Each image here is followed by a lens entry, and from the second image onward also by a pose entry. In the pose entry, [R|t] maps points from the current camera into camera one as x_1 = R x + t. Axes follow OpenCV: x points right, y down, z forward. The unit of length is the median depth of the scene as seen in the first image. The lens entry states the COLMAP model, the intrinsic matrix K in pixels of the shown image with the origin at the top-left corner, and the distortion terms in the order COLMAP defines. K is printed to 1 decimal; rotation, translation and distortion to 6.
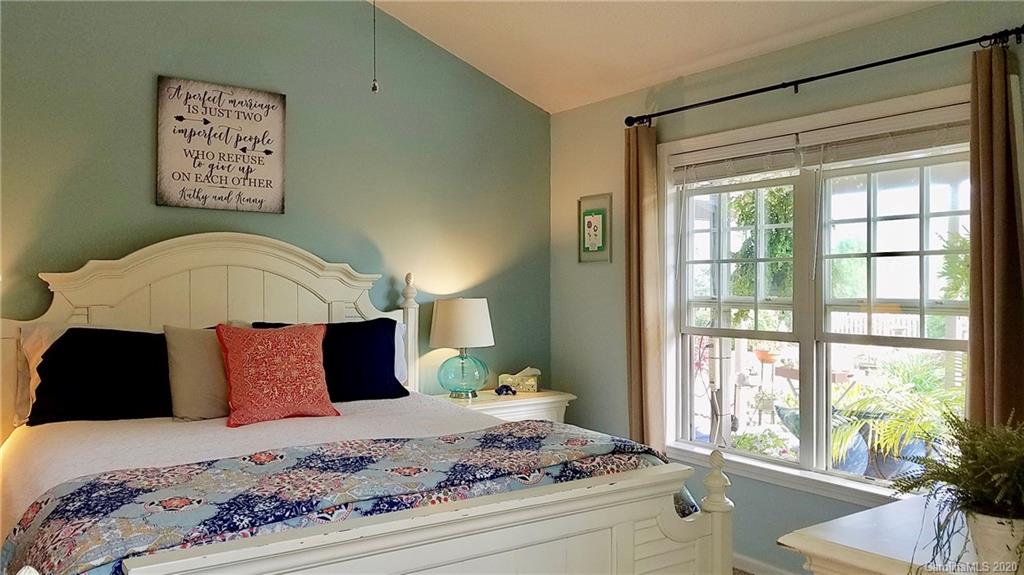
lens RADIAL K [[792.7, 0, 512.0], [0, 792.7, 287.5], [0, 0, 1]] dist [0.001288, -0.002526]
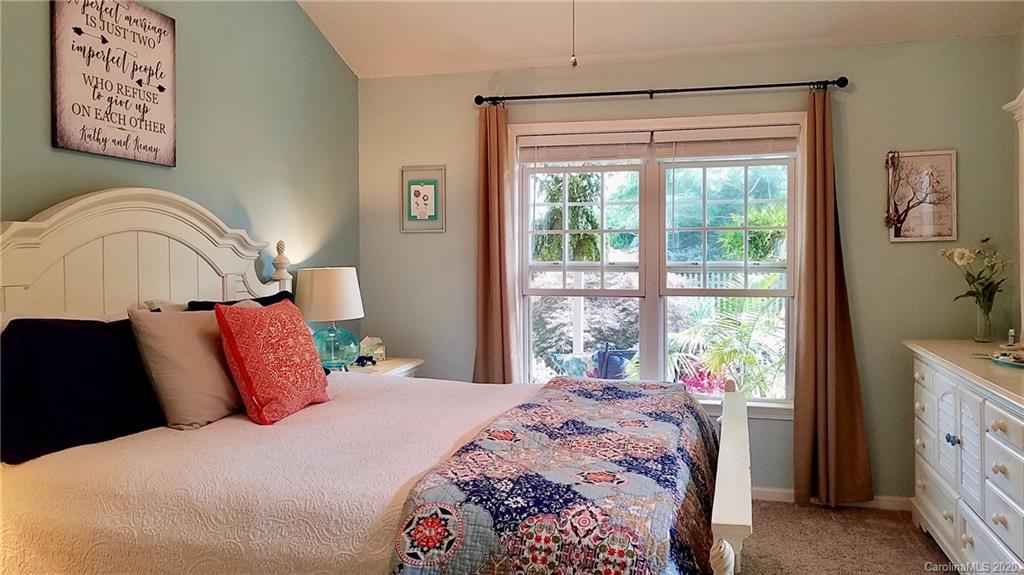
lens RADIAL K [[793.0, 0, 517.7], [0, 793.0, 273.8], [0, 0, 1]] dist [0.003355, -0.002958]
pose [[0.760786, -0.023839, 0.648565, -0.567489], [0.007558, 0.999583, 0.027875, -0.004208], [-0.648959, -0.016305, 0.760649, 0.160060]]
